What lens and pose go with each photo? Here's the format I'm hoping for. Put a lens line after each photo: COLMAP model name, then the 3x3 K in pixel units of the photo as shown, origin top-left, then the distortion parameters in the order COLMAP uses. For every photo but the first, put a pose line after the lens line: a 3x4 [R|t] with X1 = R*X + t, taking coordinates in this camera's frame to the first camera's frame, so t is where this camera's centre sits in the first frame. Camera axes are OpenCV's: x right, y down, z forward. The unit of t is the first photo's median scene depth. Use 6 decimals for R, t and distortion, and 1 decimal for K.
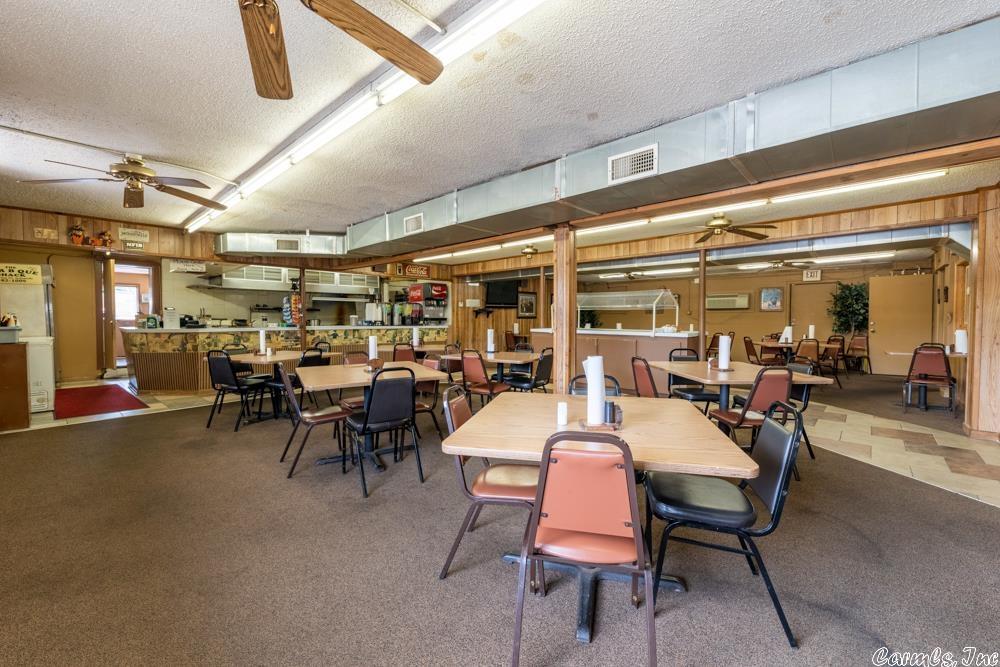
lens RADIAL K [[406.0, 0, 497.7], [0, 406.0, 329.2], [0, 0, 1]] dist [0.005688, -0.003103]
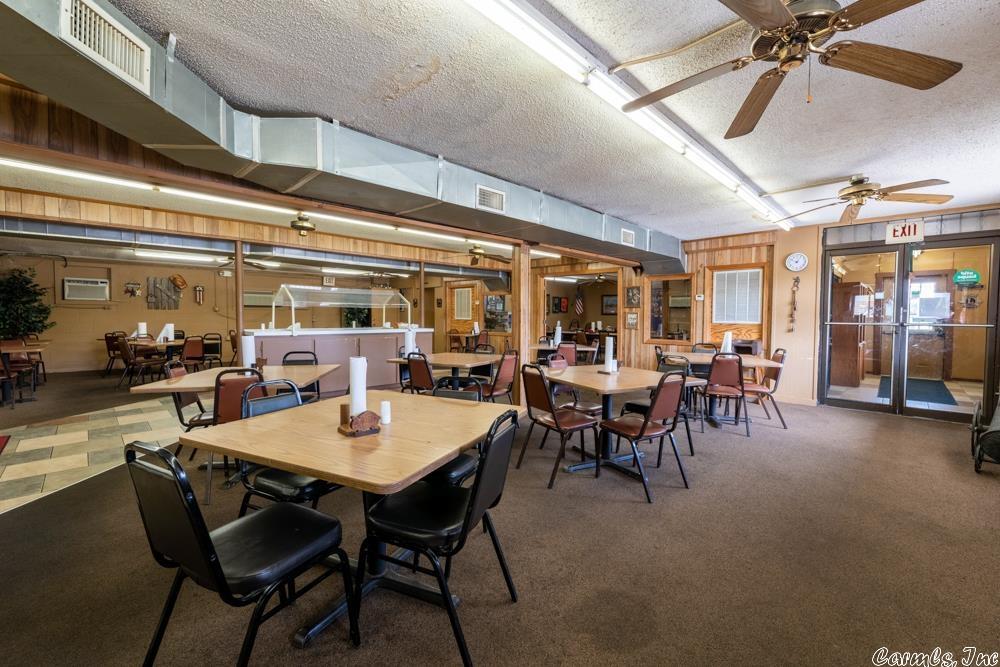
lens RADIAL K [[406.0, 0, 499.5], [0, 406.0, 329.1], [0, 0, 1]] dist [0.005688, -0.003103]
pose [[0.036689, -0.033839, 0.998754, -0.676107], [0.023651, 0.999176, 0.032985, -0.021436], [-0.999047, 0.022411, 0.037459, 0.644353]]
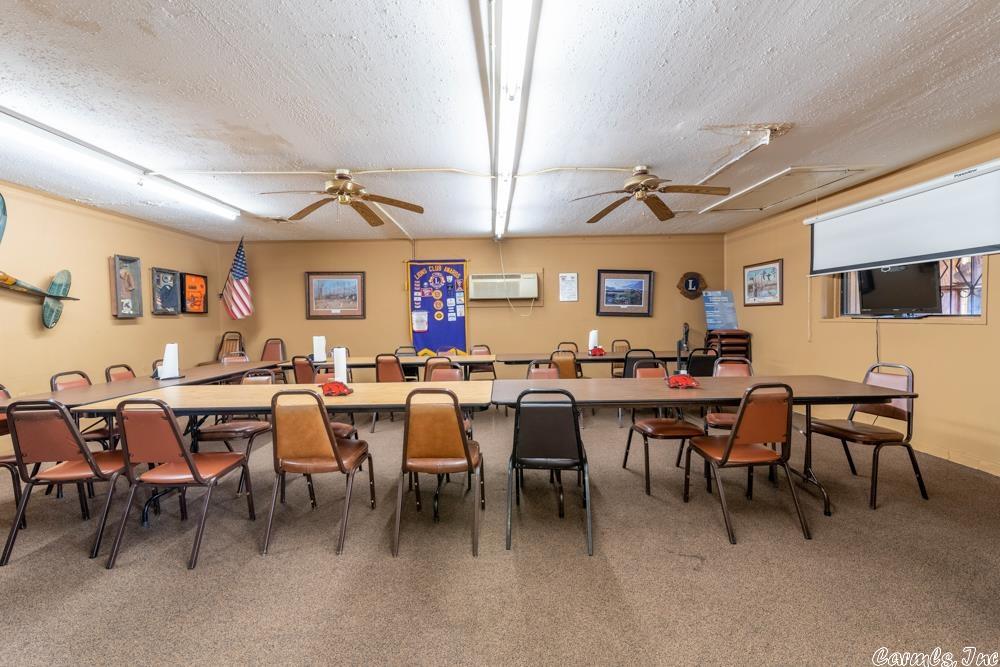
lens RADIAL K [[406.0, 0, 500.6], [0, 406.0, 329.5], [0, 0, 1]] dist [0.005688, -0.003103]
pose [[-0.695612, -0.011910, 0.718319, 0.616250], [0.034780, 0.998132, 0.050230, -0.019151], [-0.717575, 0.059924, -0.693899, 0.493782]]
